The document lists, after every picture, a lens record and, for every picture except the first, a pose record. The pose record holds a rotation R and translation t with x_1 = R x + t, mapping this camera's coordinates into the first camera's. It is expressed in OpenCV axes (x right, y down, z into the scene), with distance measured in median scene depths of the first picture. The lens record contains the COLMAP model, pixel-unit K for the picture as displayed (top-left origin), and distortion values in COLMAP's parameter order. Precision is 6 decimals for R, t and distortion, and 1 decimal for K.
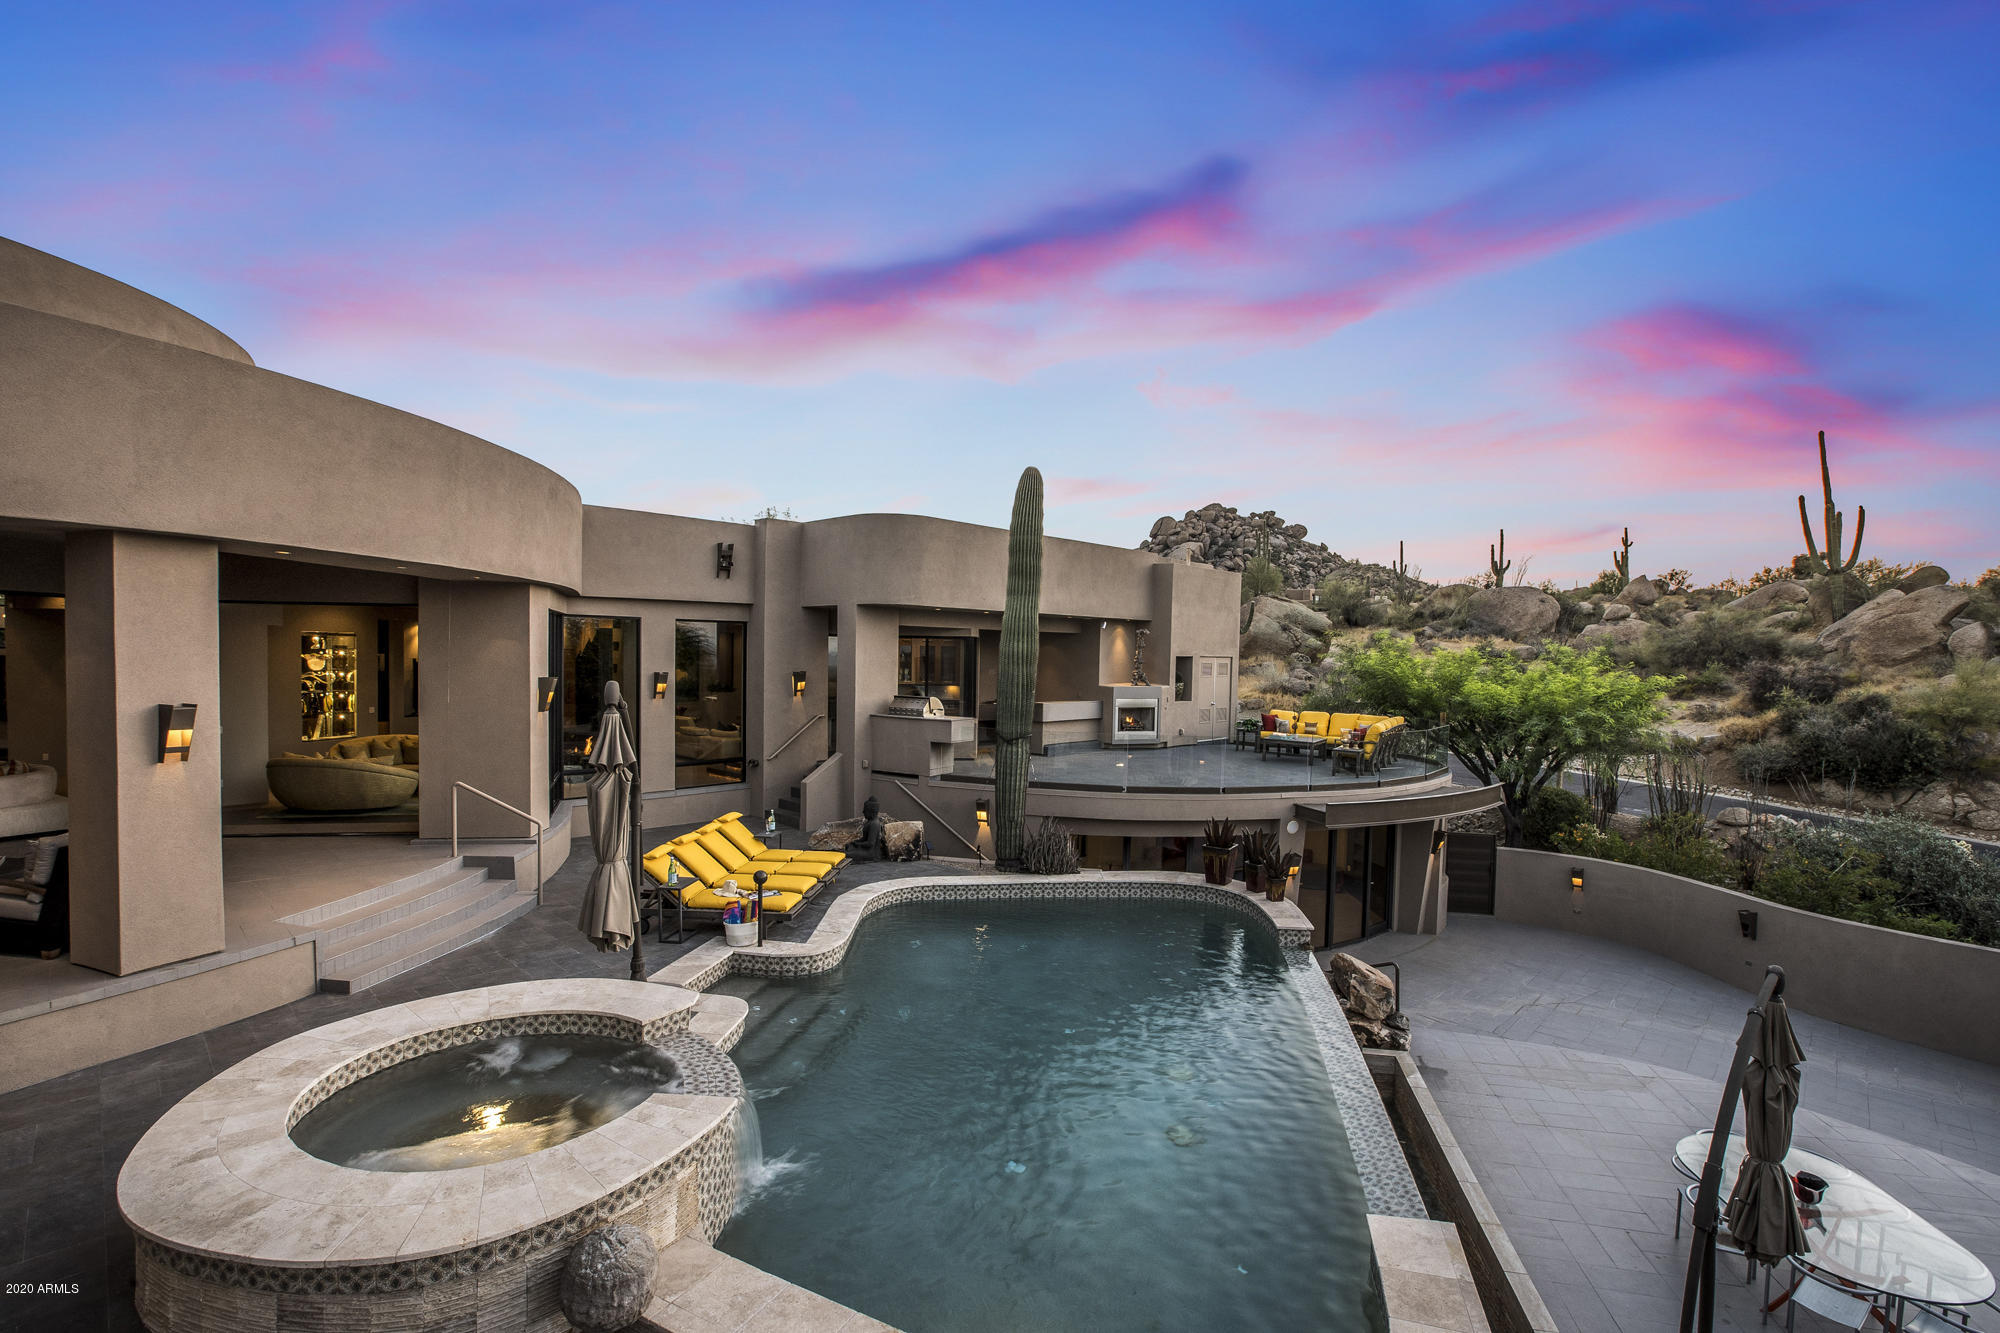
lens RADIAL K [[950.3, 0, 1000.0], [0, 950.3, 666.5], [0, 0, 1]] dist [-0.063102, 0.032347]
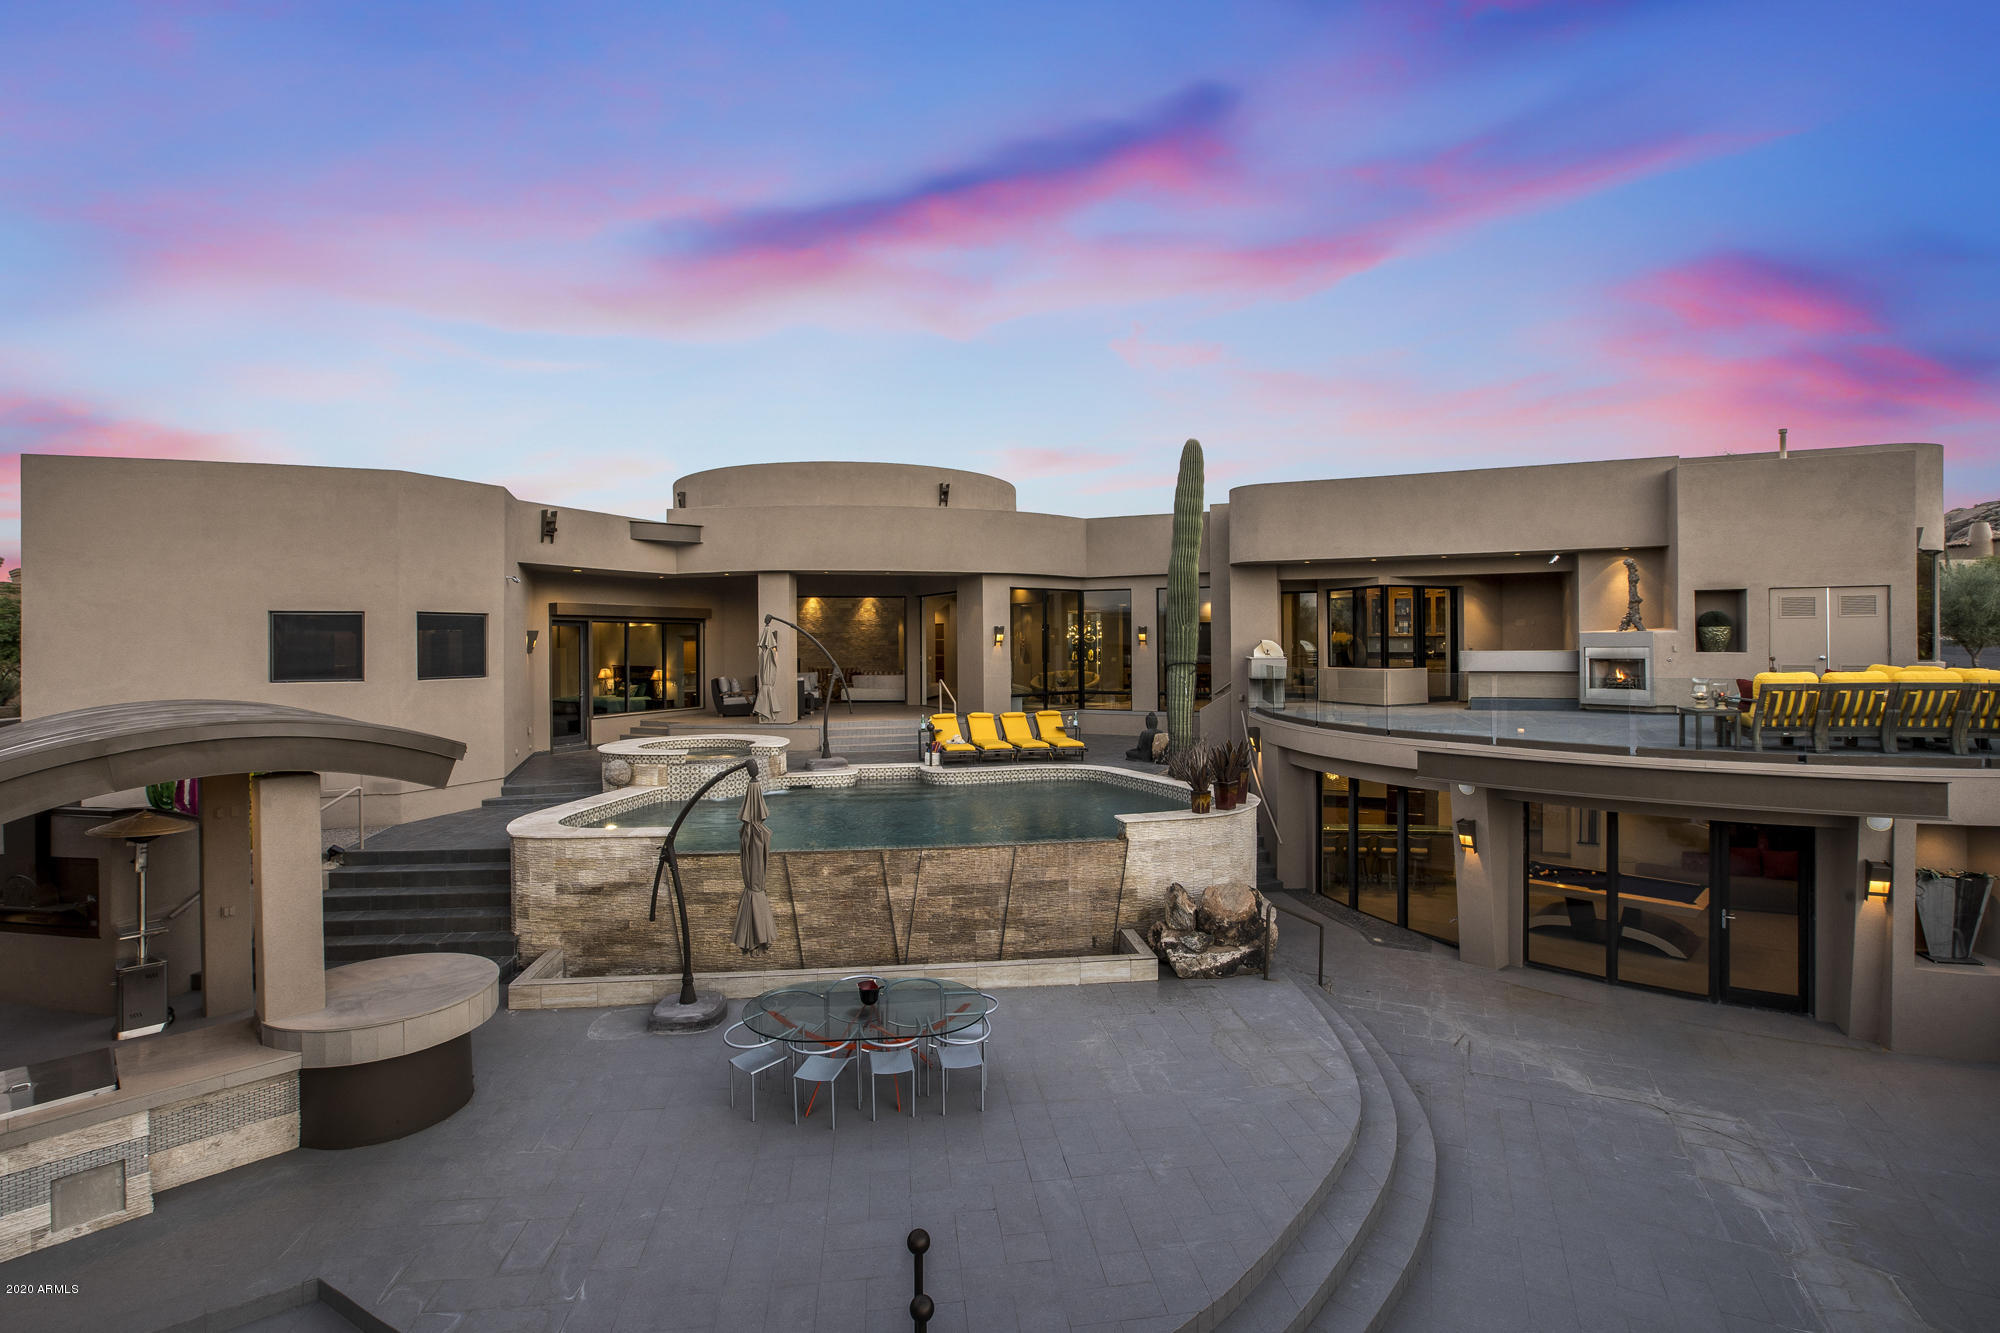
lens RADIAL K [[950.3, 0, 1000.0], [0, 950.3, 666.5], [0, 0, 1]] dist [-0.063102, 0.032347]
pose [[0.289088, 0.001663, -0.957301, 0.726862], [-0.000541, 0.999999, 0.001573, 0.047940], [0.957302, 0.000063, 0.289088, 0.277105]]
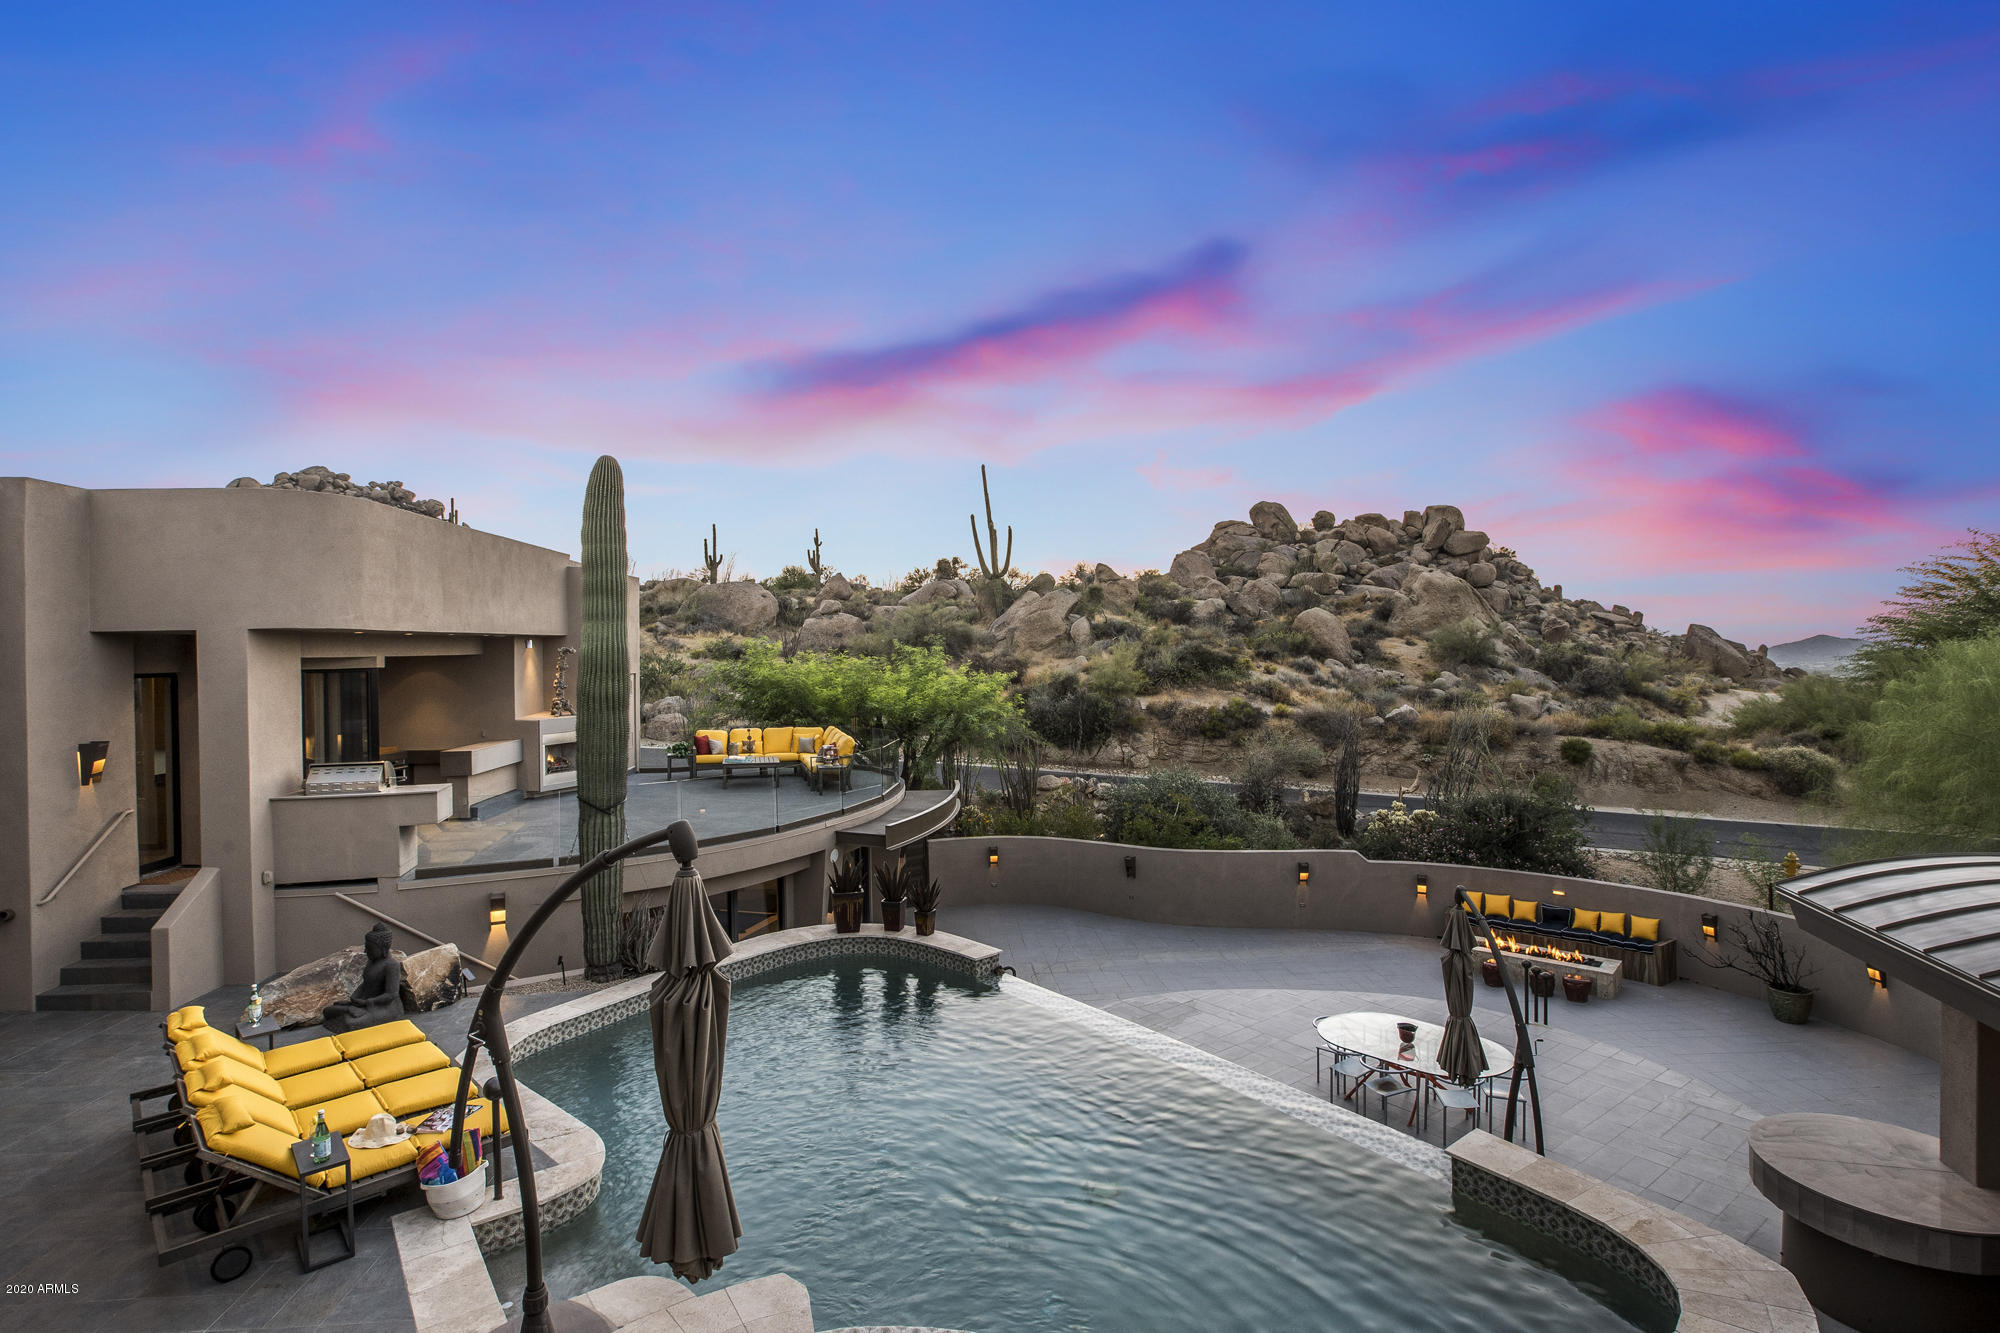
lens RADIAL K [[1012.7, 0, 1000.0], [0, 1012.7, 666.5], [0, 0, 1]] dist [-0.032419, 0.000218]
pose [[0.665112, -0.046070, 0.745322, -0.244171], [0.039718, 0.998865, 0.026298, -0.030113], [-0.745687, 0.012111, 0.666186, 0.142318]]
